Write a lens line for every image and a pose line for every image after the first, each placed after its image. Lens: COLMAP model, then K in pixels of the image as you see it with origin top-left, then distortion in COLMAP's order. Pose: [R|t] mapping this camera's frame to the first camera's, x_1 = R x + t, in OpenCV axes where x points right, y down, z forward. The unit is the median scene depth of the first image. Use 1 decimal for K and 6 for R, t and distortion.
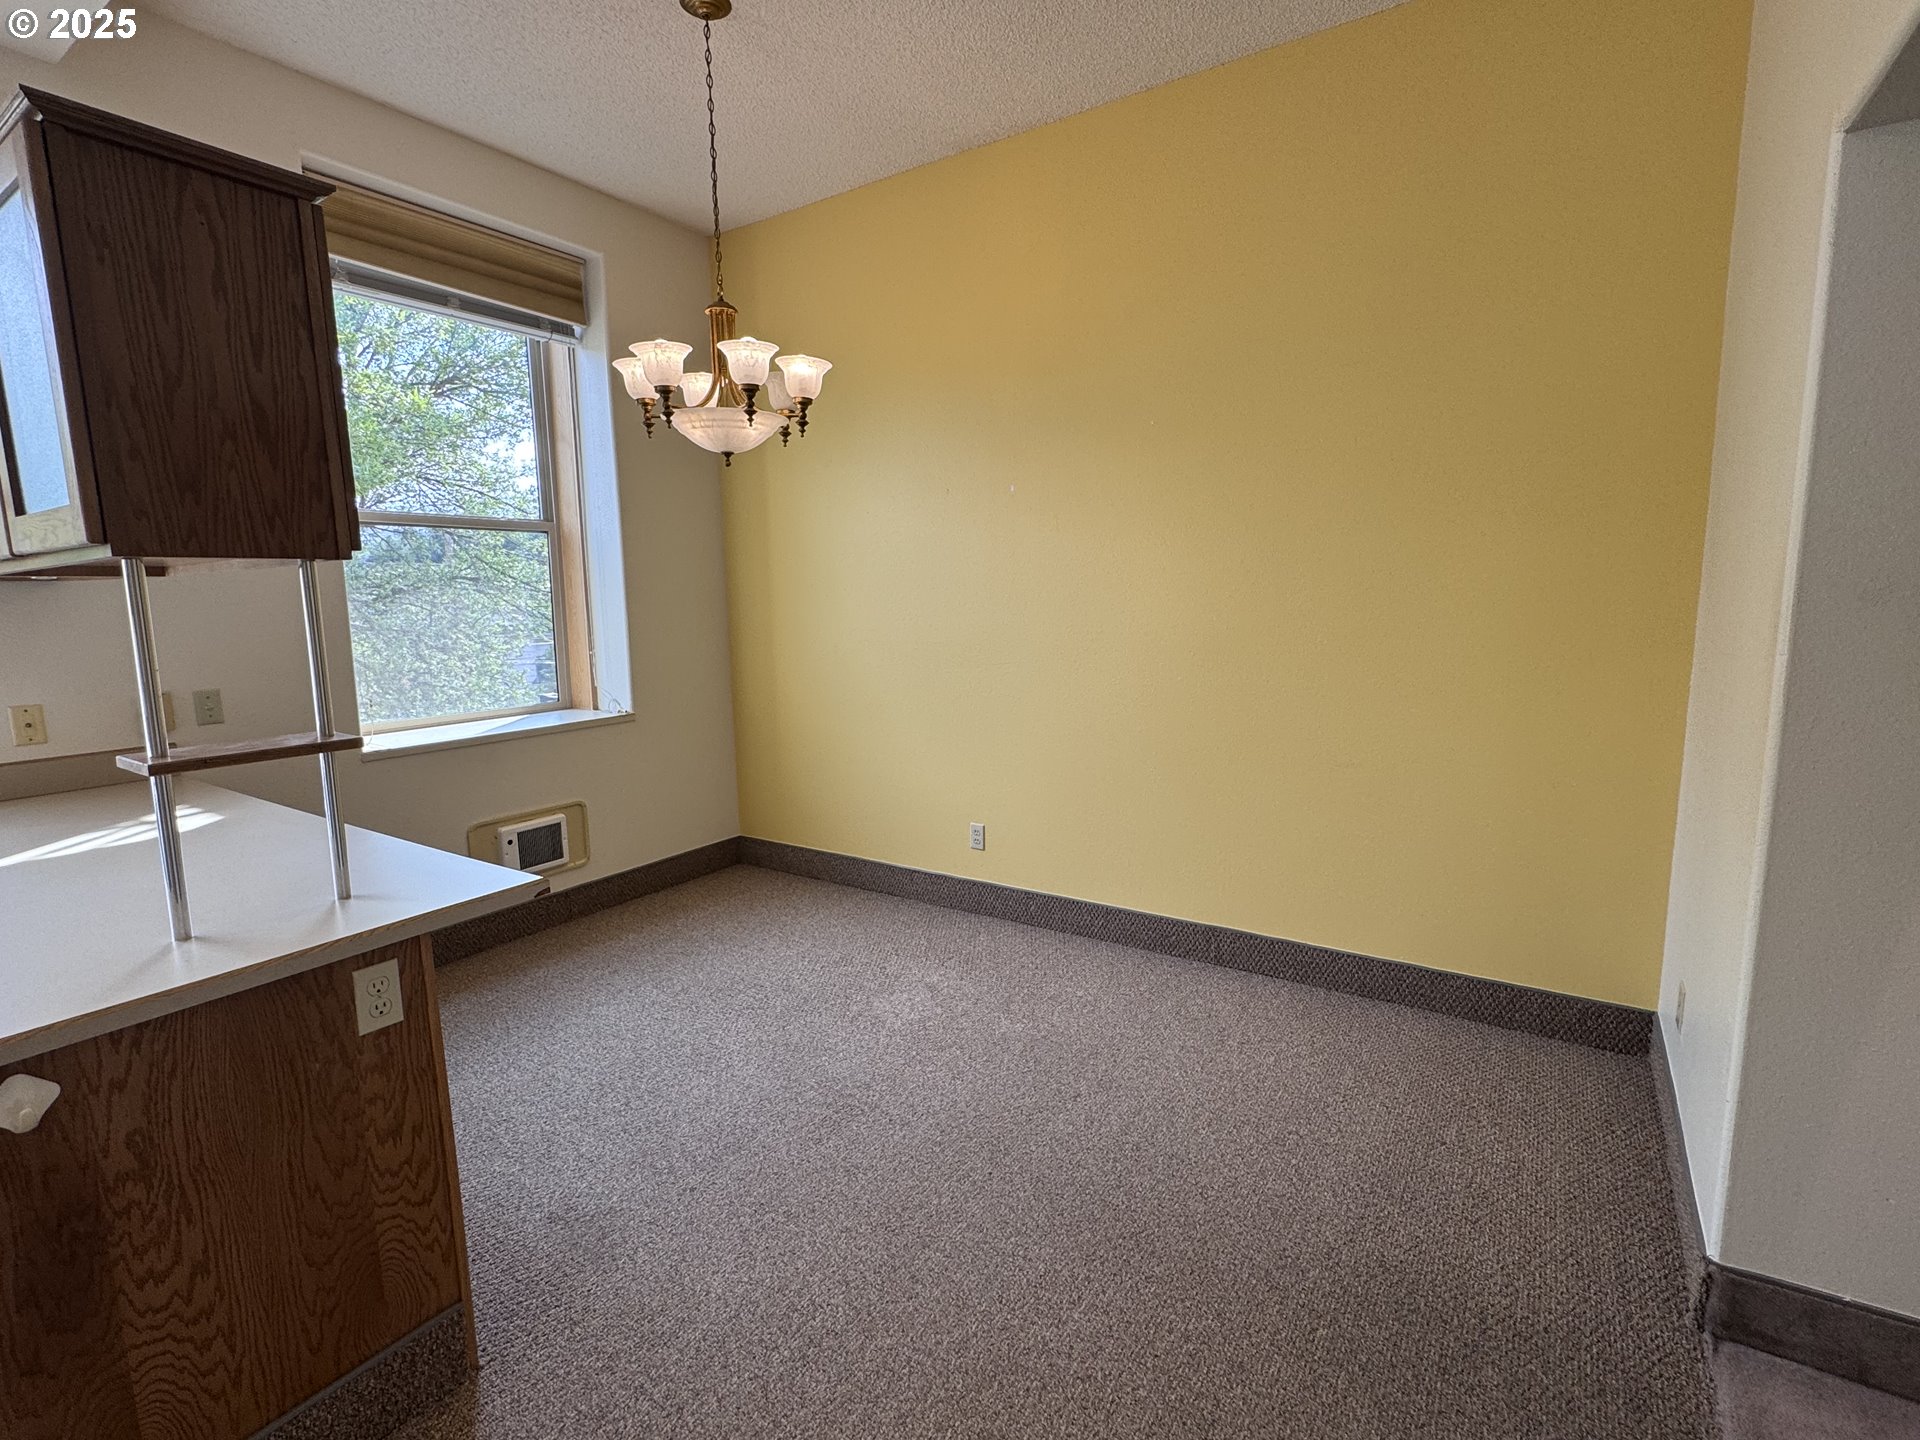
lens RADIAL K [[891.3, 0, 943.5], [0, 891.3, 726.4], [0, 0, 1]] dist [-0.005846, 0.000478]
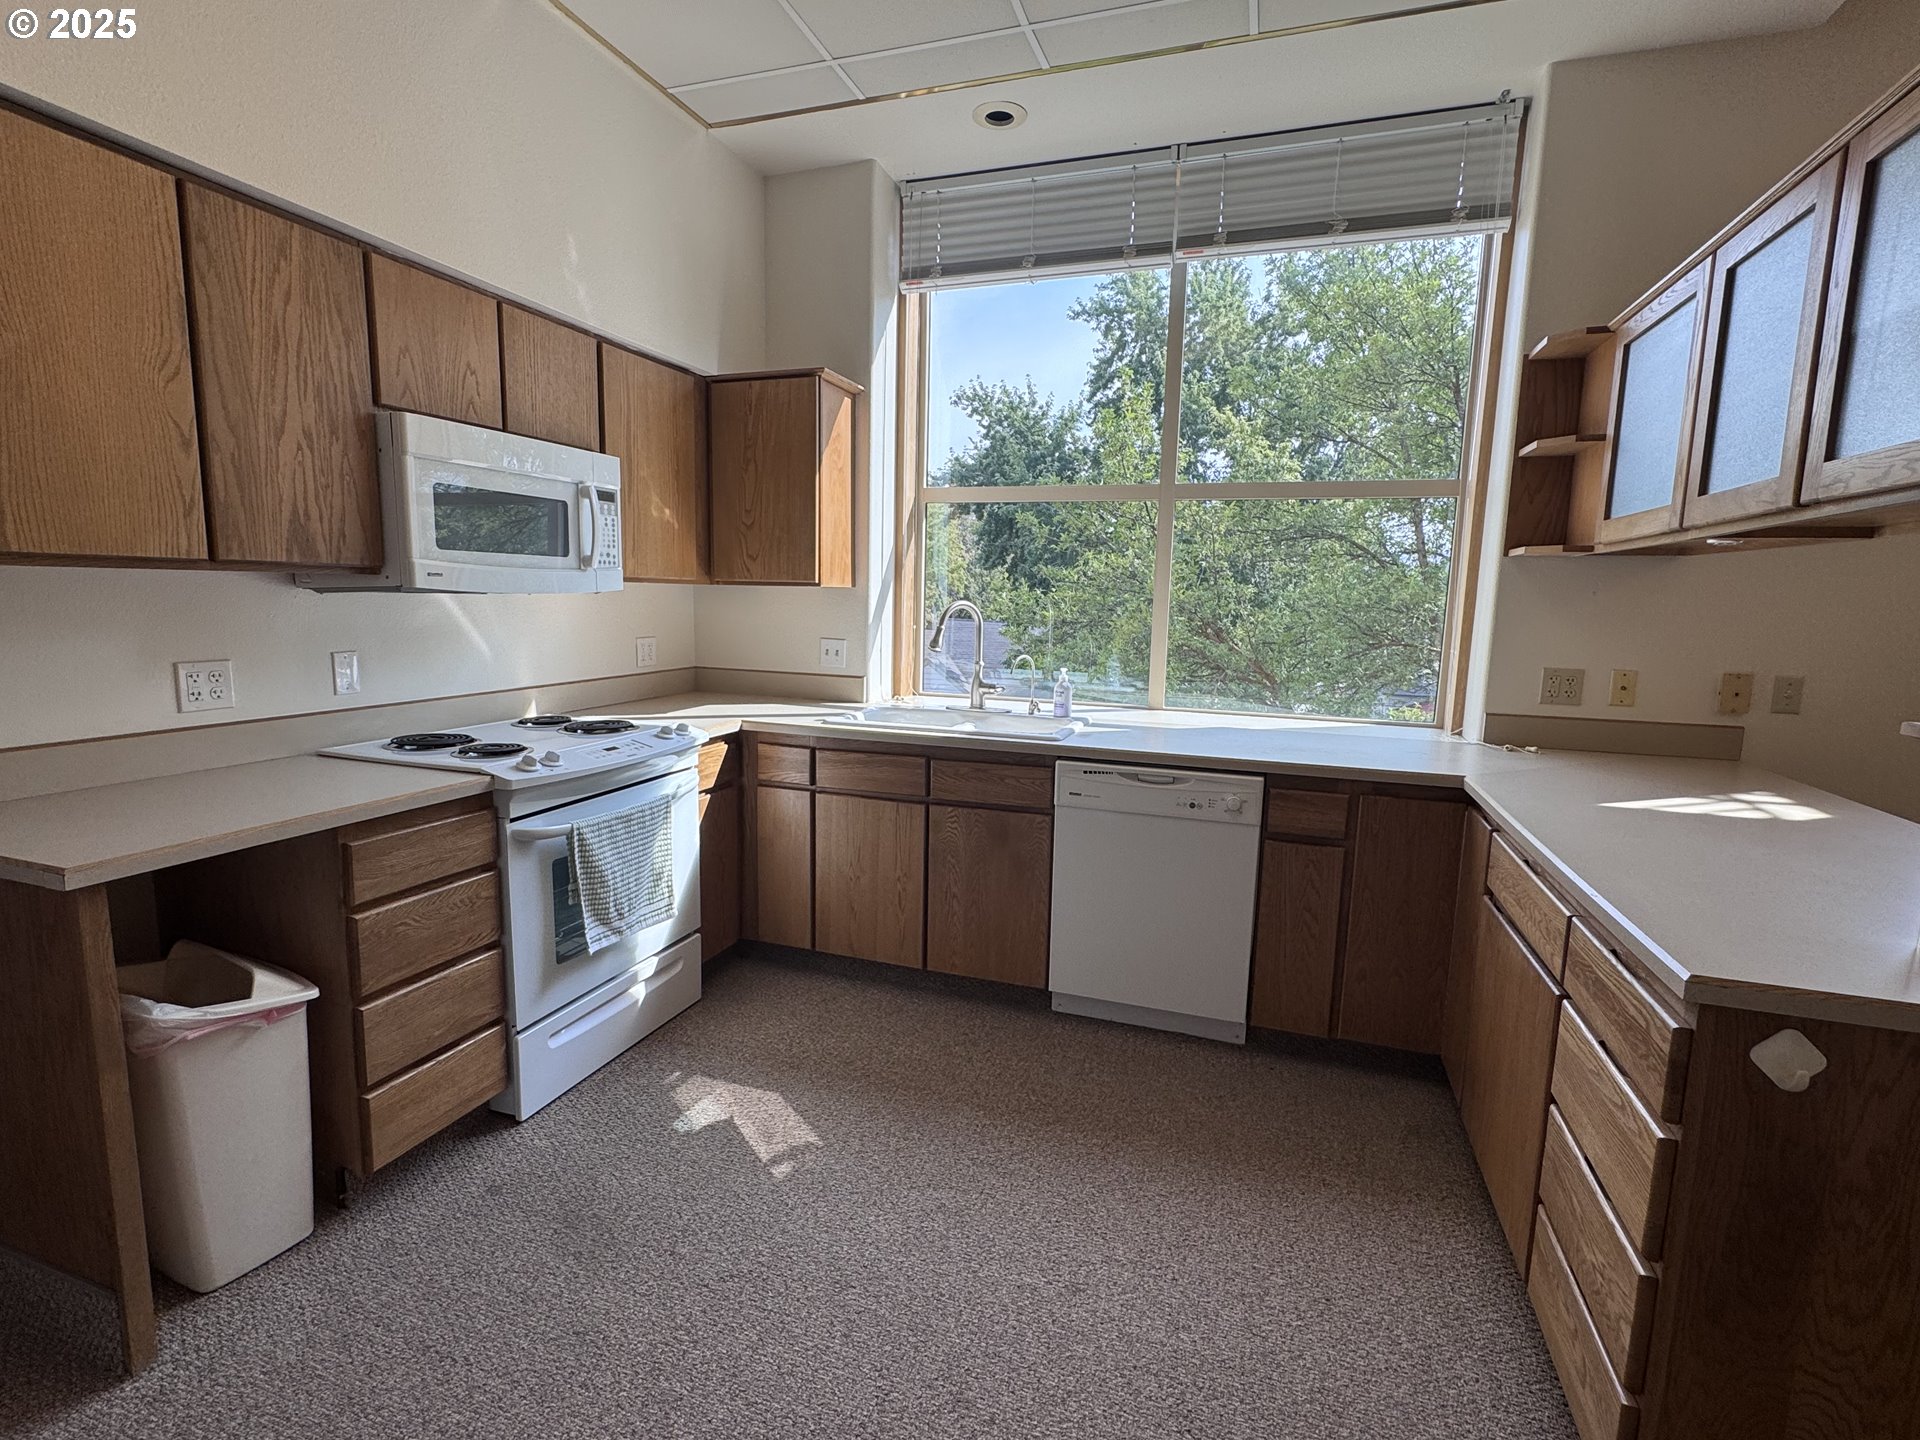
lens RADIAL K [[891.3, 0, 963.7], [0, 891.3, 712.5], [0, 0, 1]] dist [-0.005846, 0.000478]
pose [[0.259318, 0.145531, -0.954765, -0.305388], [-0.169503, 0.980095, 0.103354, 0.082564], [0.950801, 0.135033, 0.278824, -0.117254]]
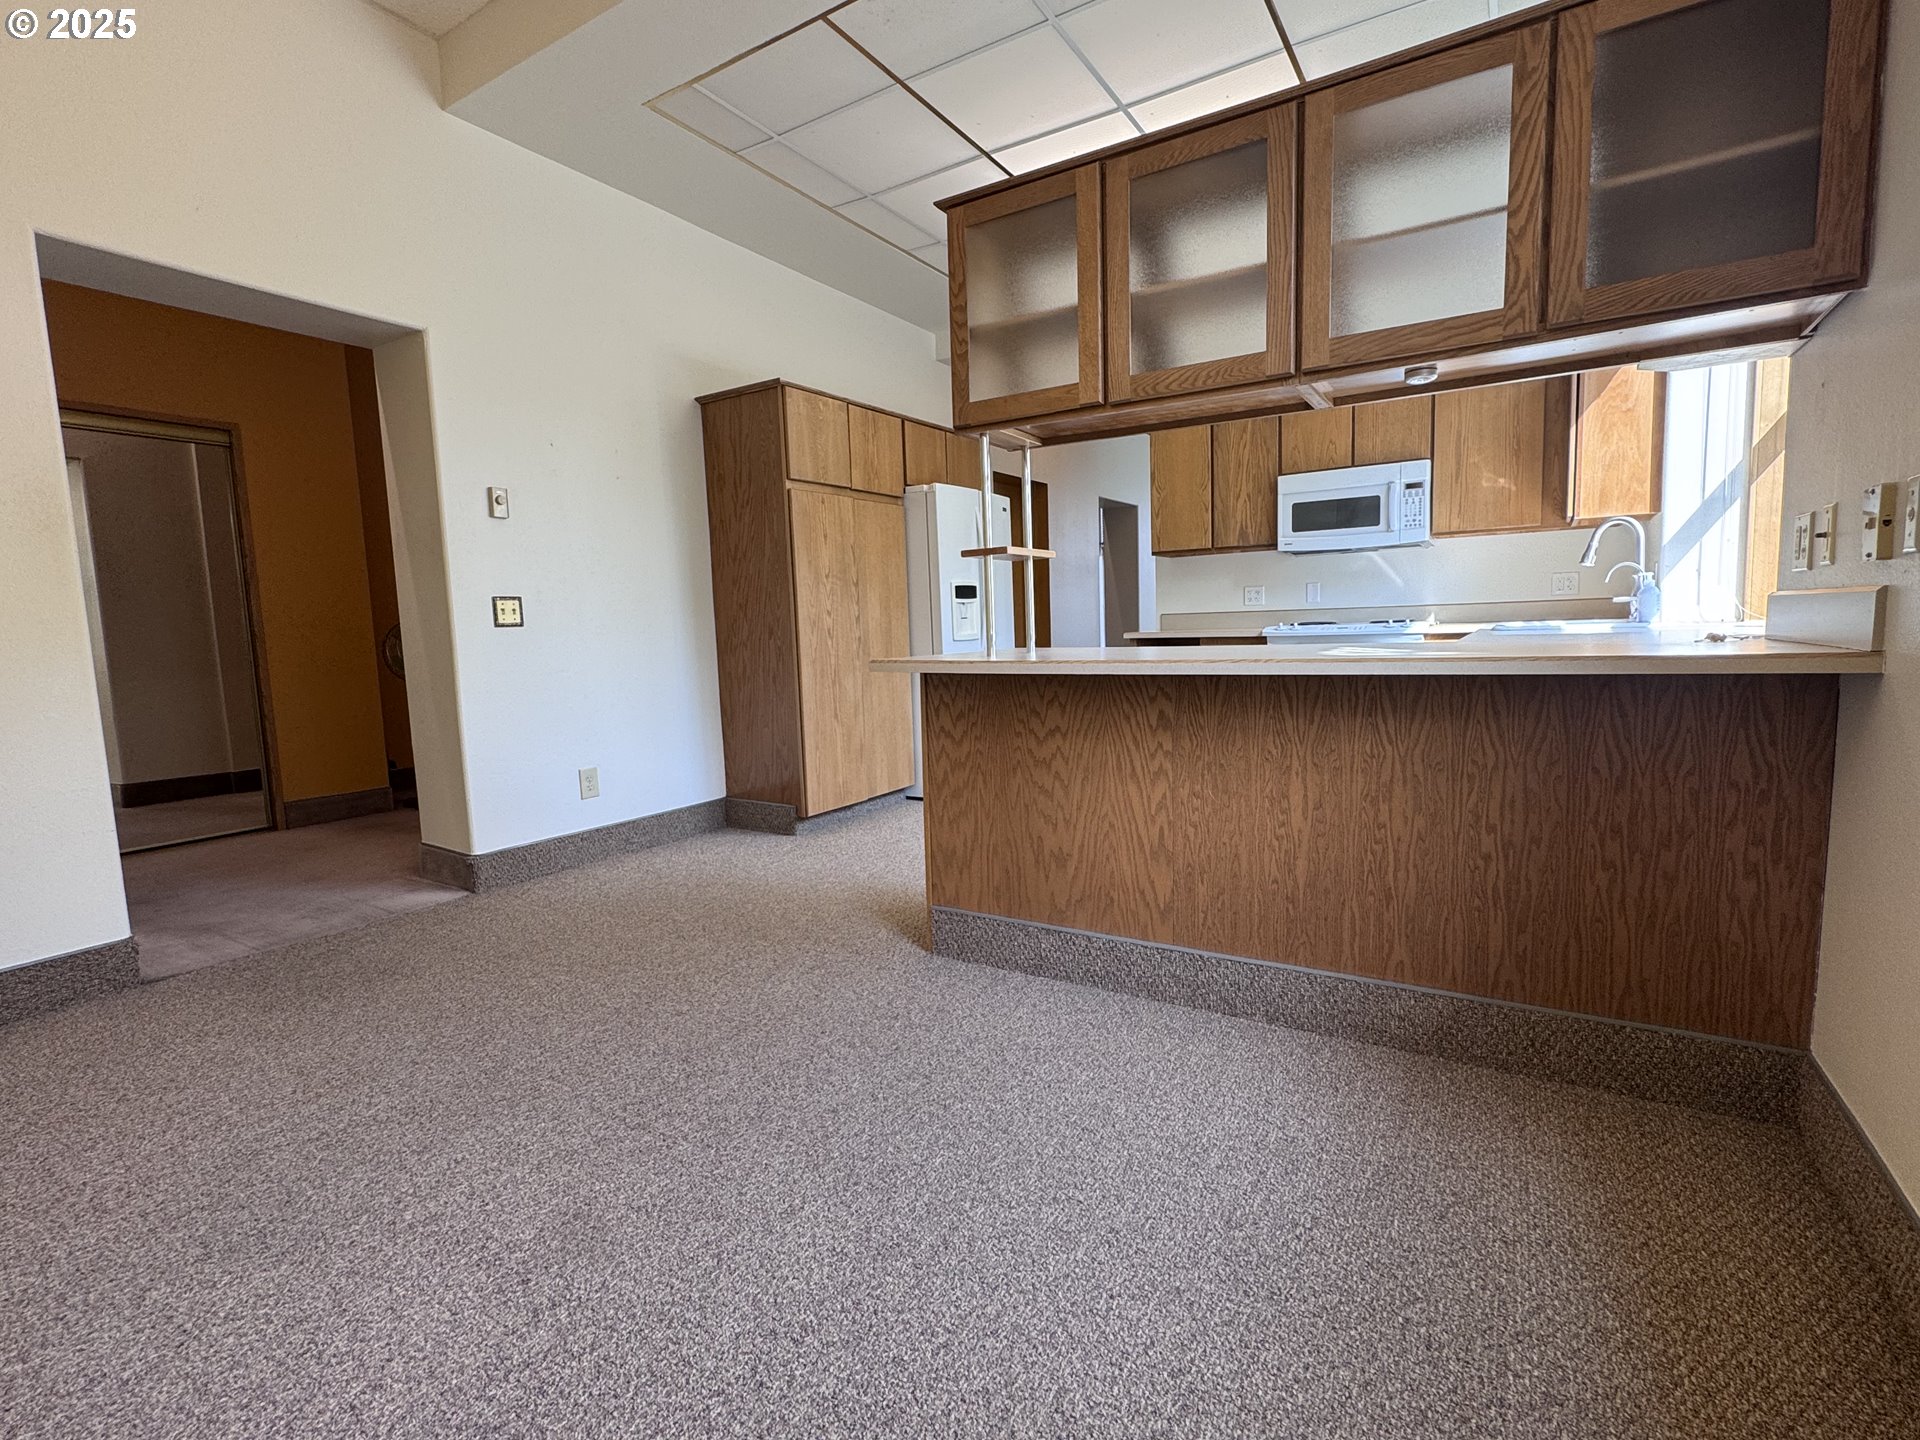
lens RADIAL K [[891.3, 0, 952.7], [0, 891.3, 719.5], [0, 0, 1]] dist [-0.005846, 0.000478]
pose [[-0.998896, 0.045031, -0.013384, -0.607122], [0.040126, 0.966001, 0.255405, -0.096216], [0.024430, 0.254586, -0.966742, 2.603776]]
